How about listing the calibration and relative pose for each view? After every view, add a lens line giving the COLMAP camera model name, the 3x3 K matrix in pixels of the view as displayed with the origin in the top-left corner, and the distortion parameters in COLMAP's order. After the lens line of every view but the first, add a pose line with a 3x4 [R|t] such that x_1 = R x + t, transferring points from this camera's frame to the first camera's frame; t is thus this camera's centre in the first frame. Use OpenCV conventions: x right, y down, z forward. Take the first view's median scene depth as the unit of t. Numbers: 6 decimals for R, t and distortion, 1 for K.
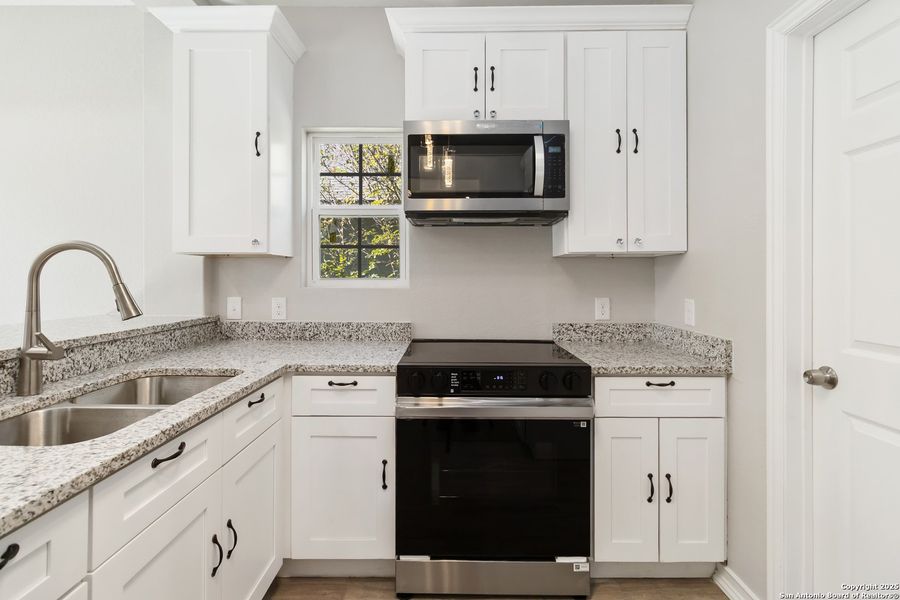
lens RADIAL K [[426.6, 0, 451.3], [0, 426.6, 284.4], [0, 0, 1]] dist [0.003308, 0.000481]
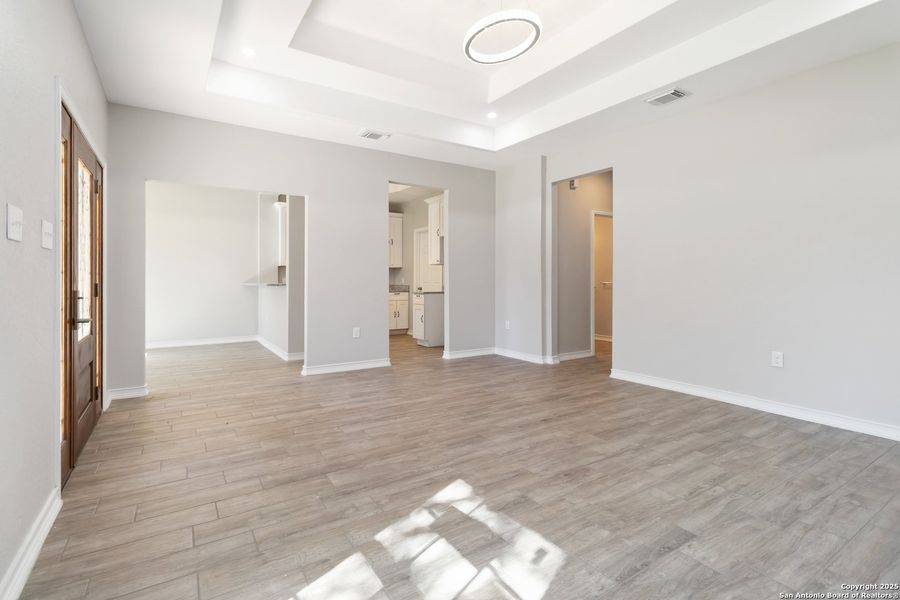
lens RADIAL K [[426.6, 0, 451.3], [0, 426.6, 284.4], [0, 0, 1]] dist [0.003308, 0.000481]
pose [[0.837458, -0.005390, 0.546475, -1.621540], [0.003389, 0.999983, 0.004670, 0.090206], [-0.546491, -0.002059, 0.837463, -3.349106]]
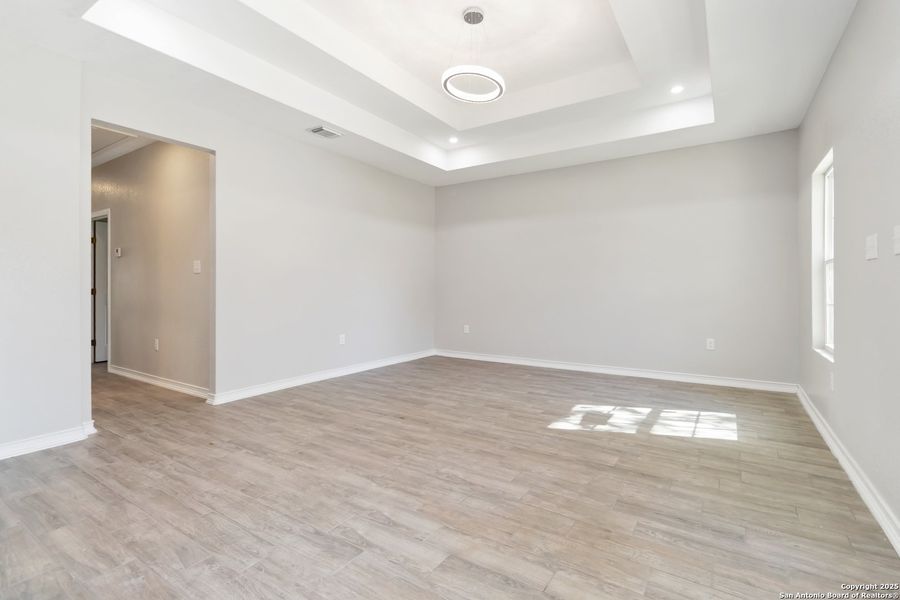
lens RADIAL K [[426.6, 0, 451.3], [0, 426.6, 284.4], [0, 0, 1]] dist [0.003308, 0.000481]
pose [[-0.835607, 0.004307, 0.549310, -1.561984], [0.004767, 0.999988, -0.000589, 0.070312], [-0.549307, 0.002126, -0.835618, -0.493272]]
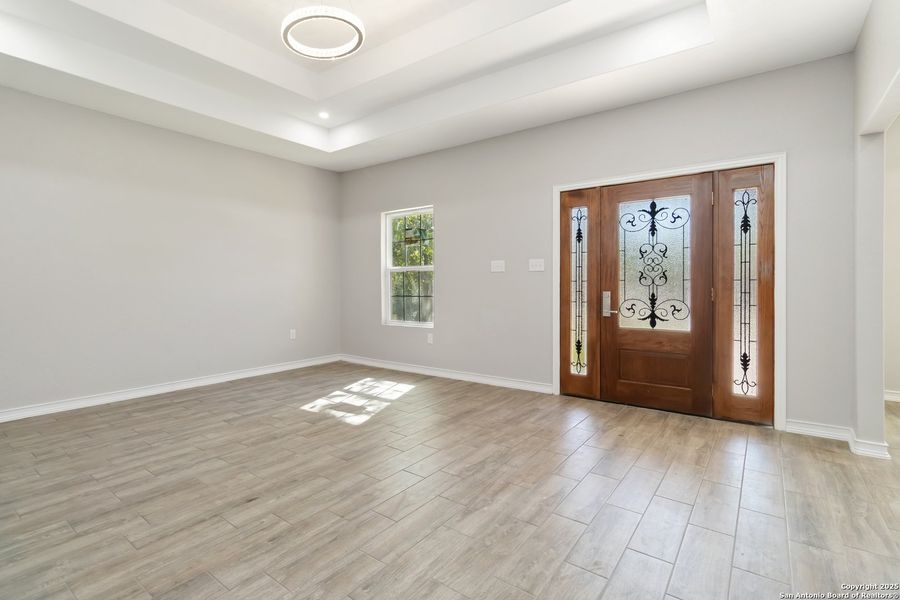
lens RADIAL K [[422.8, 0, 453.2], [0, 422.8, 286.4], [0, 0, 1]] dist [0.001280, 0.000434]
pose [[-0.591111, 0.003954, -0.806580, 0.348594], [-0.004591, 0.999955, 0.008266, 0.070402], [0.806577, 0.008589, -0.591066, -0.856070]]
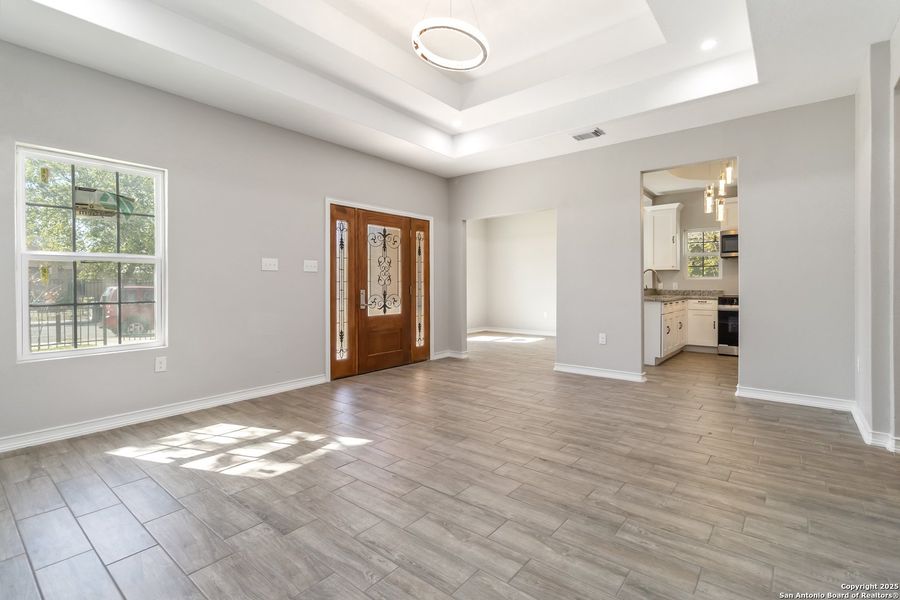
lens RADIAL K [[422.8, 0, 453.2], [0, 422.8, 286.4], [0, 0, 1]] dist [0.001280, 0.000434]
pose [[0.778207, 0.001122, -0.628007, 0.397122], [-0.002669, 0.999995, -0.001521, 0.090779], [0.628003, 0.002860, 0.778206, -3.361044]]
